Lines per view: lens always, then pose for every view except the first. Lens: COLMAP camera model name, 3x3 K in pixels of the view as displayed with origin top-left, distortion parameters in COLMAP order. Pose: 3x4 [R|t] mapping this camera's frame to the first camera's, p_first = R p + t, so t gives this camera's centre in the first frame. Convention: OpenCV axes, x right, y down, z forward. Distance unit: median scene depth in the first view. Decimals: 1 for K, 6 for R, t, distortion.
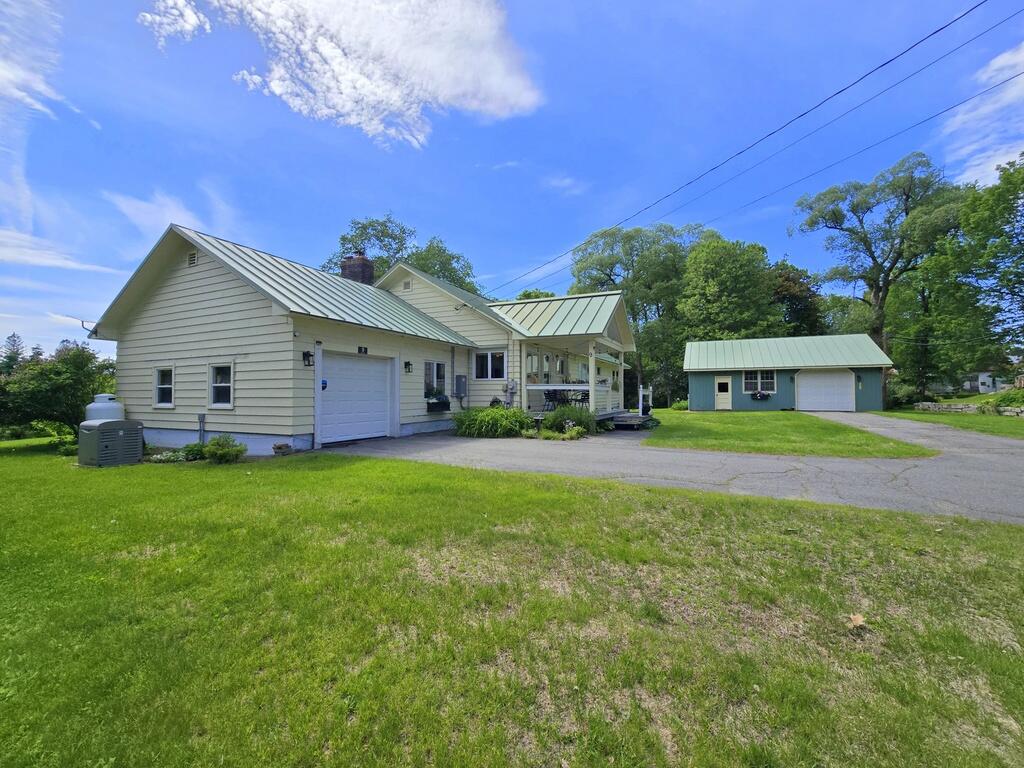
lens RADIAL K [[428.4, 0, 505.6], [0, 428.4, 385.8], [0, 0, 1]] dist [-0.006997, 0.000316]
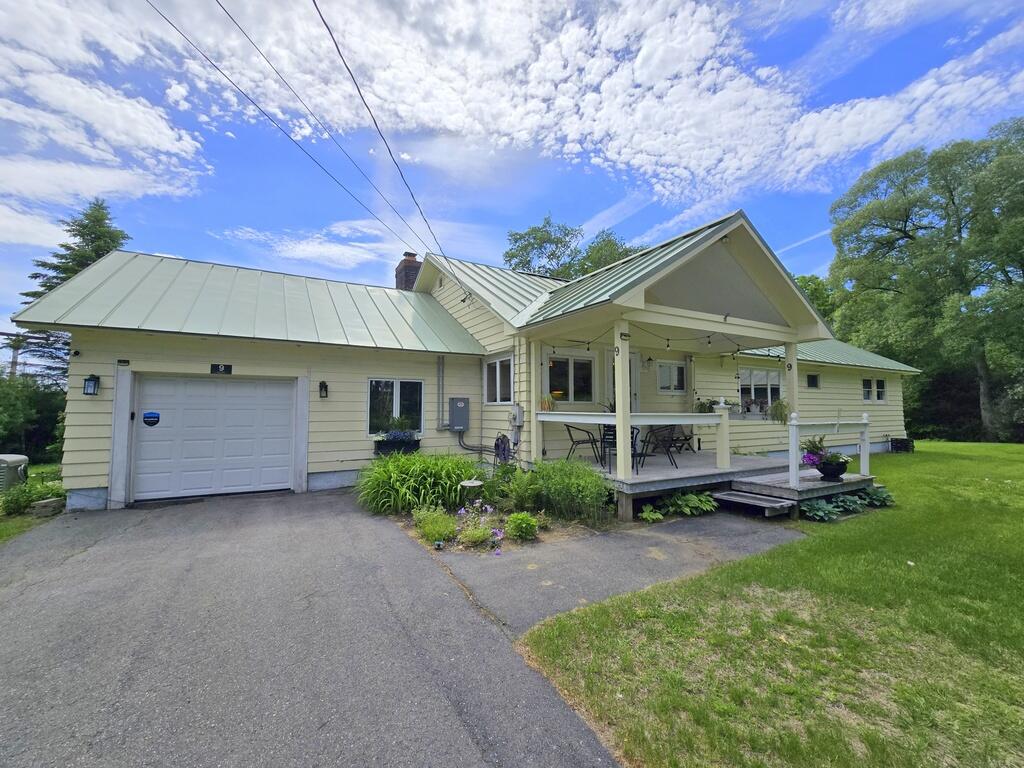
lens RADIAL K [[420.1, 0, 503.9], [0, 420.1, 384.4], [0, 0, 1]] dist [-0.002239, -0.000311]
pose [[0.823671, -0.035334, -0.565965, 0.526040], [0.010867, 0.998857, -0.046545, -0.023431], [0.566963, 0.032187, 0.823114, 0.818521]]
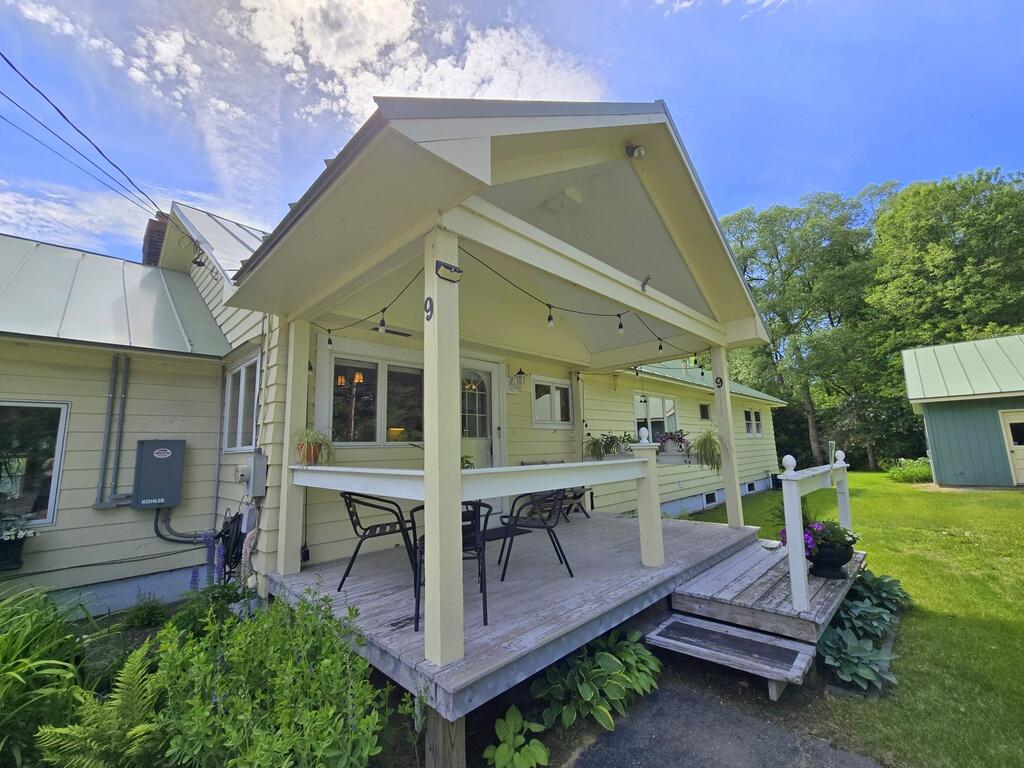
lens RADIAL K [[428.4, 0, 503.6], [0, 428.4, 385.7], [0, 0, 1]] dist [-0.006997, 0.000316]
pose [[0.946752, -0.075093, -0.313086, 0.418815], [0.035197, 0.990732, -0.131190, -0.022006], [0.320035, 0.113185, 0.940620, 1.248766]]
